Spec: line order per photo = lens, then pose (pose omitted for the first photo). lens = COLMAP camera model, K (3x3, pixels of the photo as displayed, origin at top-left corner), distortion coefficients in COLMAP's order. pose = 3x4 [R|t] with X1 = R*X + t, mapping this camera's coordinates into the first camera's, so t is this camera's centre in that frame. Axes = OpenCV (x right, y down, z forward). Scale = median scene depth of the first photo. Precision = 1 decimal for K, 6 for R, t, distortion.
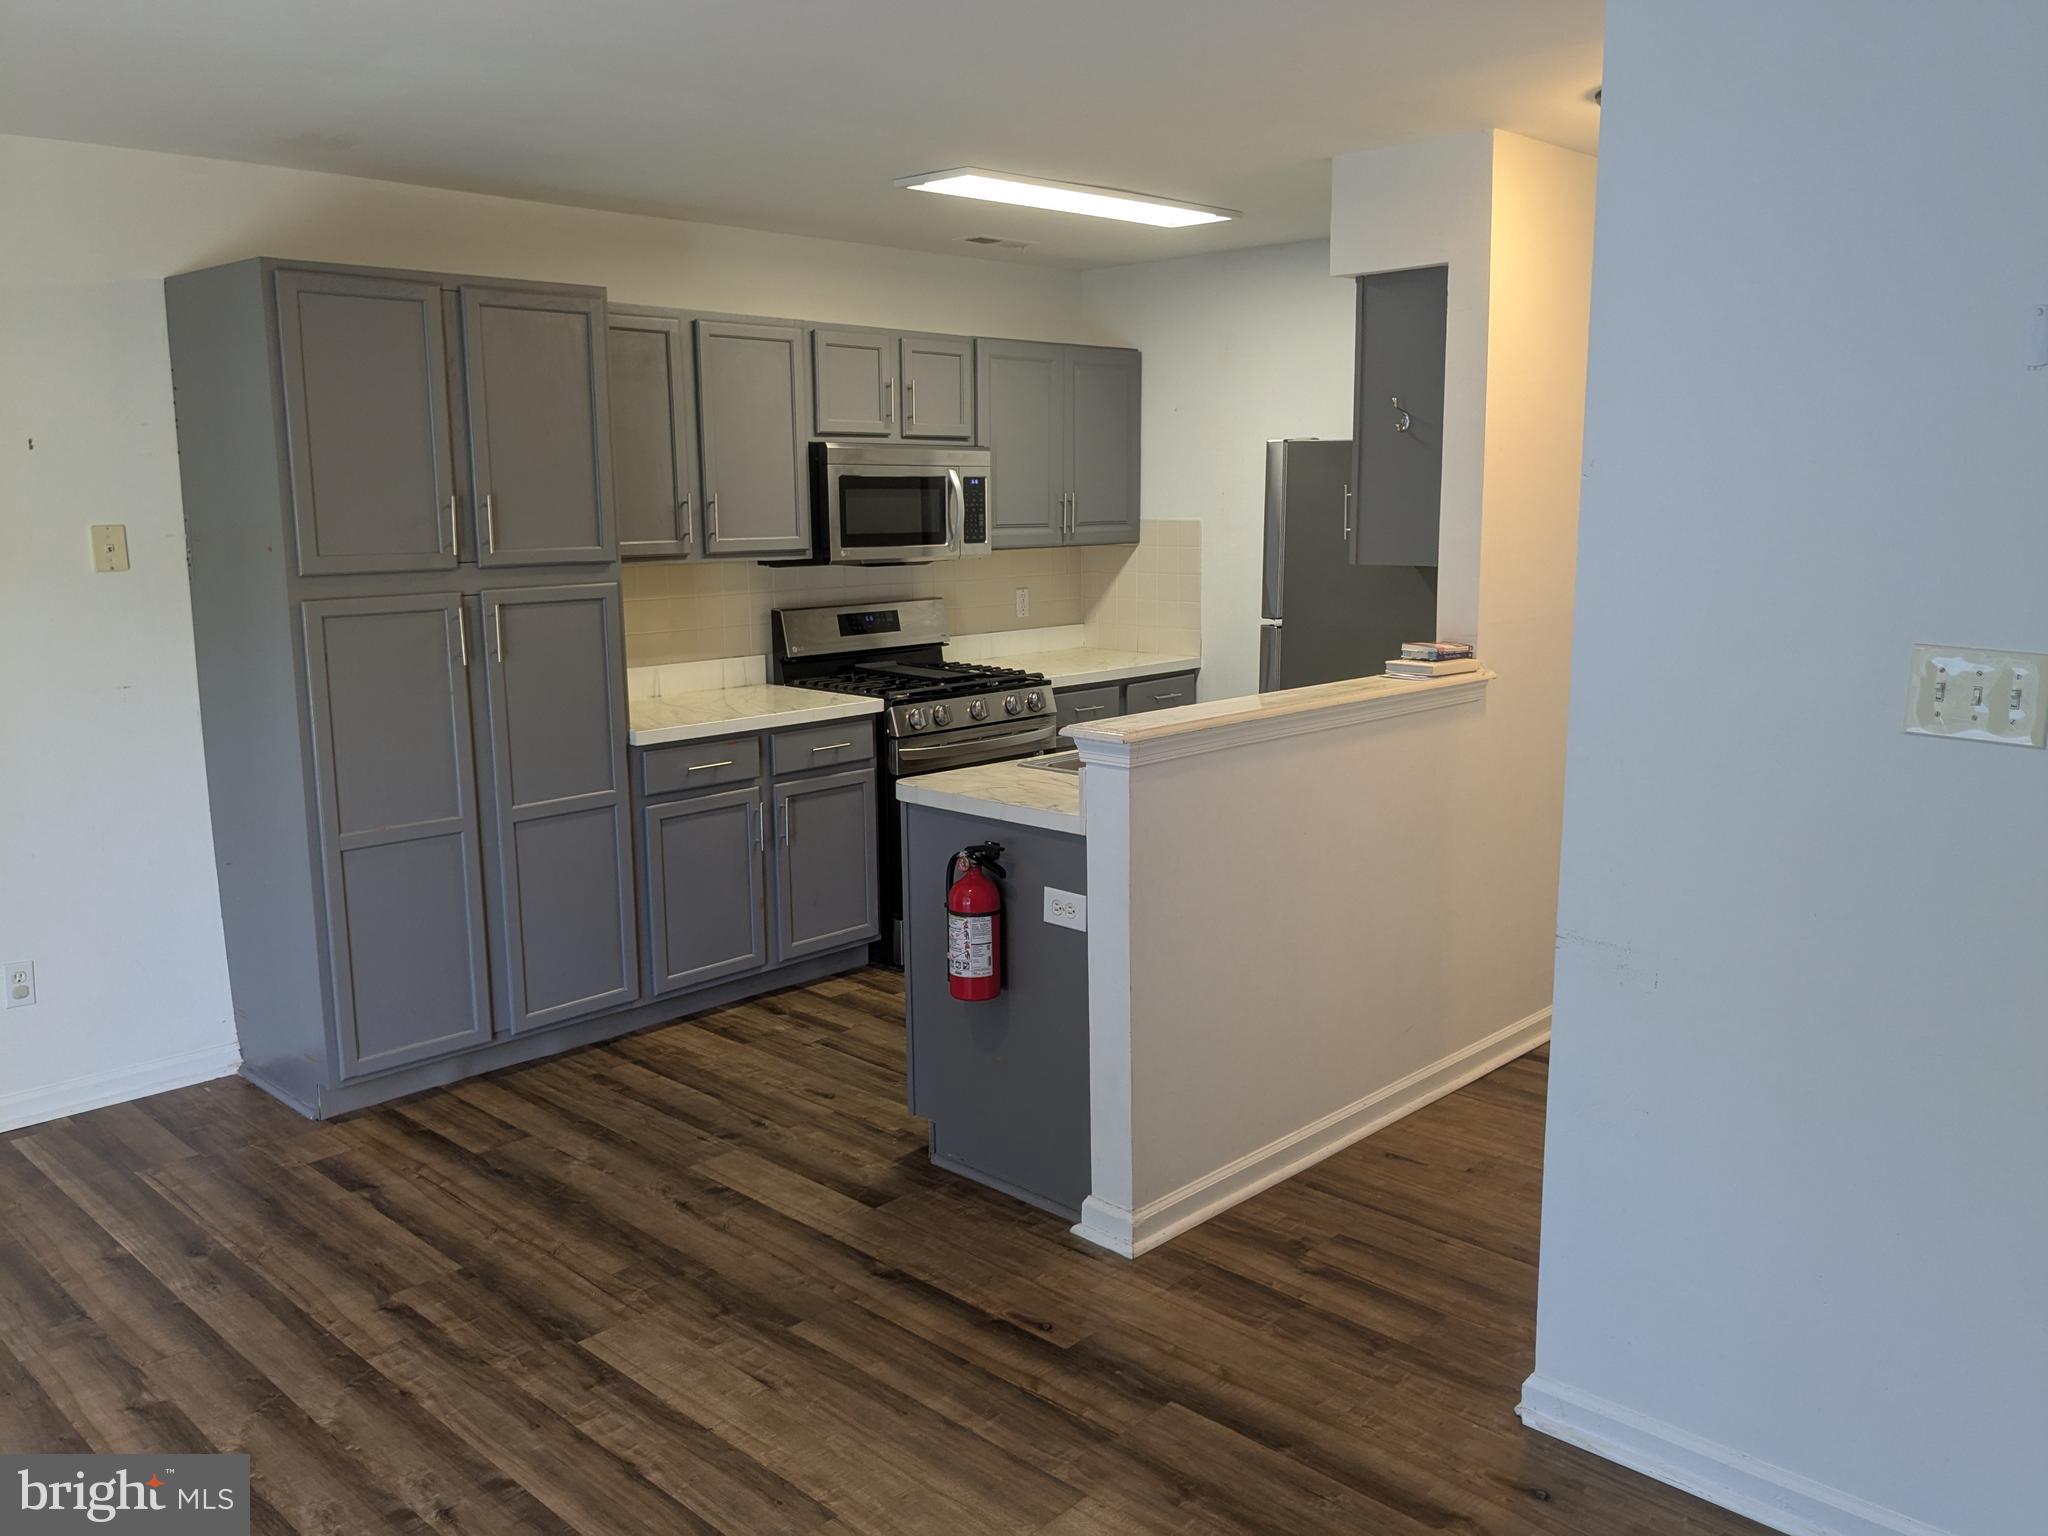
lens RADIAL K [[1629.5, 0, 1020.8], [0, 1629.5, 777.6], [0, 0, 1]] dist [0.056333, -0.098439]
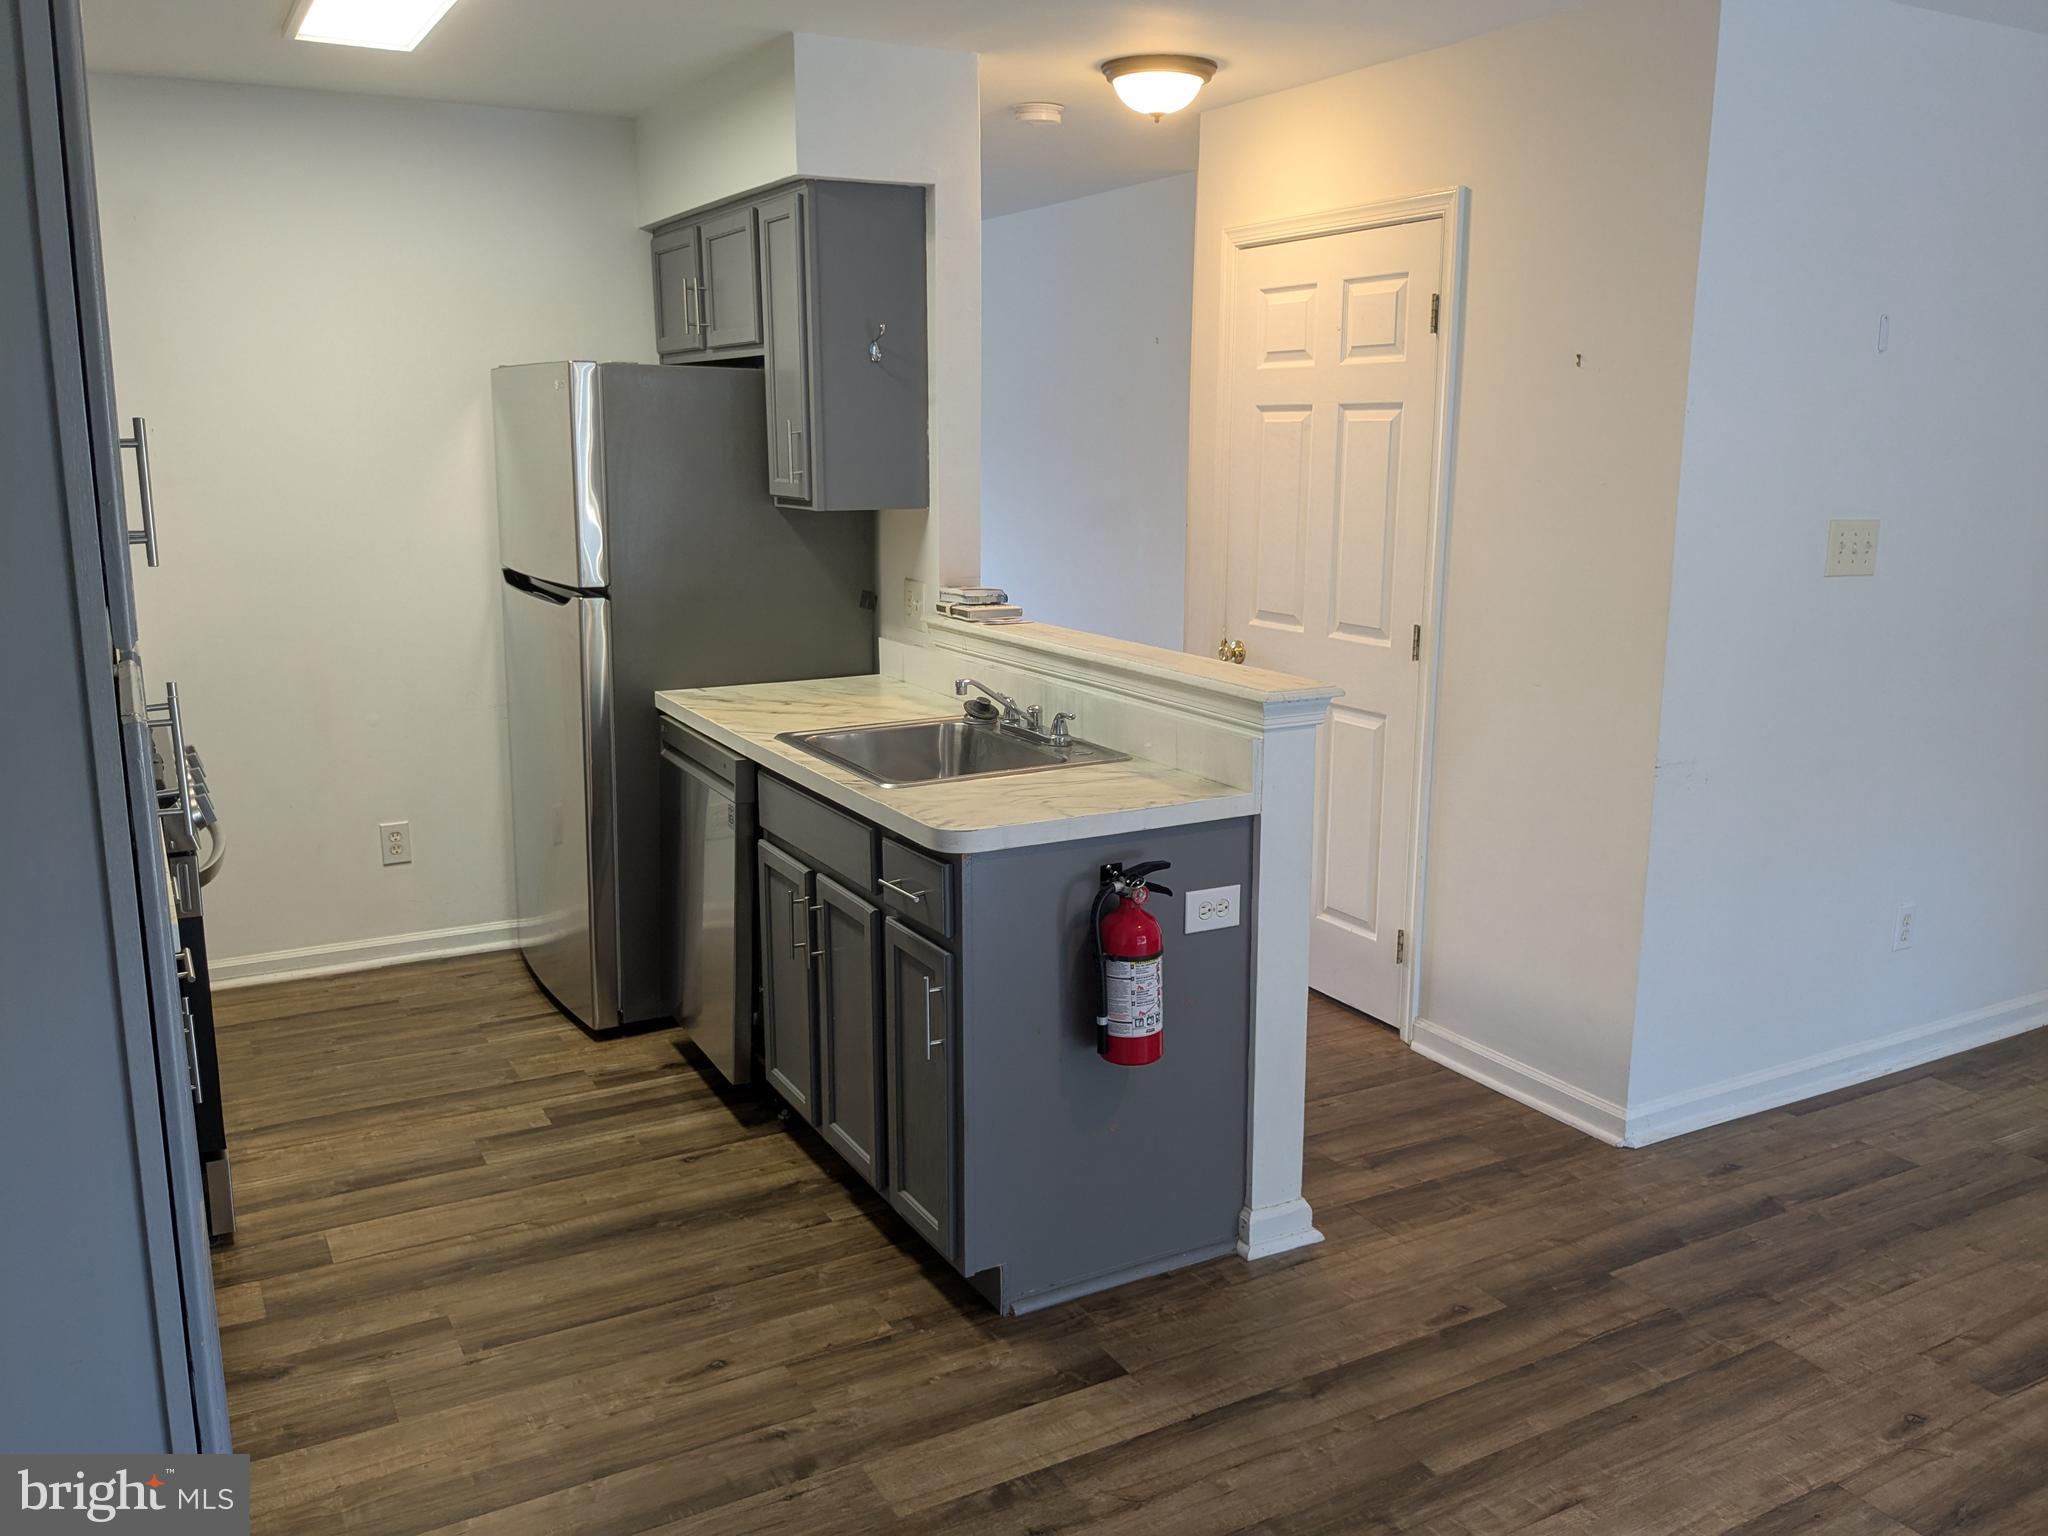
lens RADIAL K [[1629.5, 0, 1020.8], [0, 1629.5, 777.6], [0, 0, 1]] dist [0.056333, -0.098439]
pose [[0.293489, -0.189037, 0.937085, -0.774058], [0.168202, 0.975172, 0.144041, -0.124678], [-0.941049, 0.115345, 0.317999, 0.786395]]
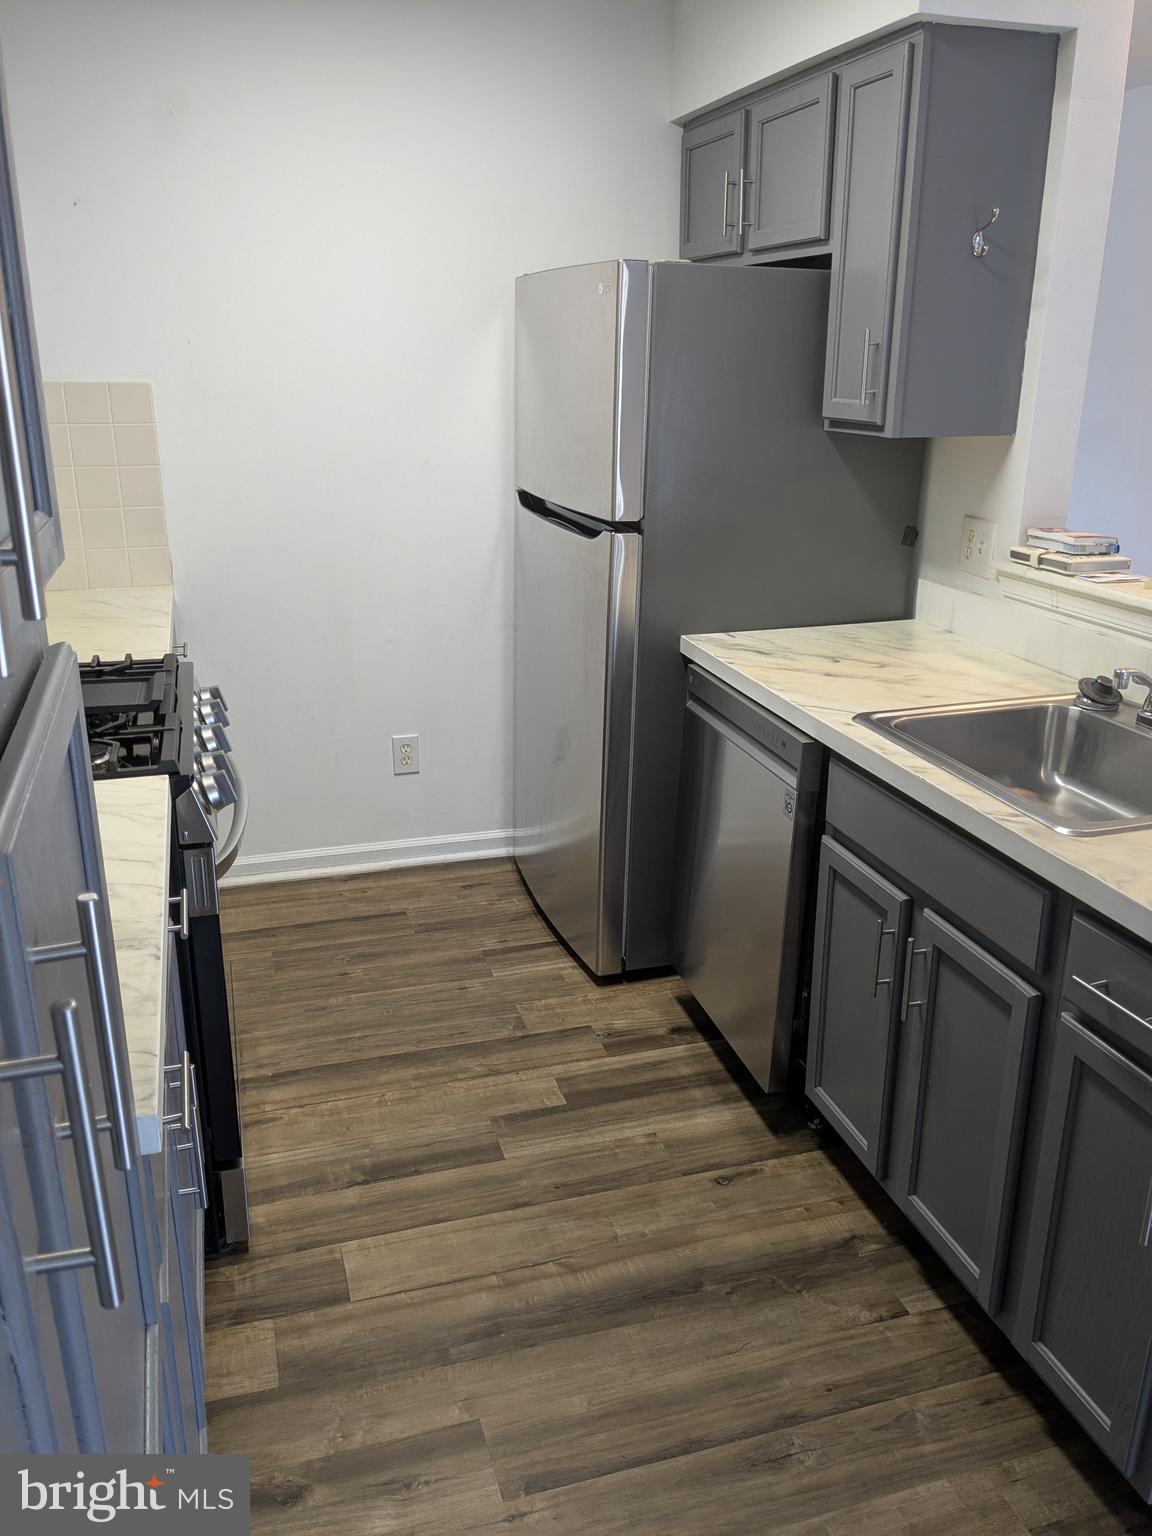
lens RADIAL K [[1219.3, 0, 580.0], [0, 1219.3, 749.7], [0, 0, 1]] dist [0.109326, -0.165092]
pose [[0.480797, -0.261141, 0.837042, -0.483602], [0.148920, 0.965072, 0.215544, -0.171324], [-0.864093, 0.021020, 0.502893, 1.042443]]
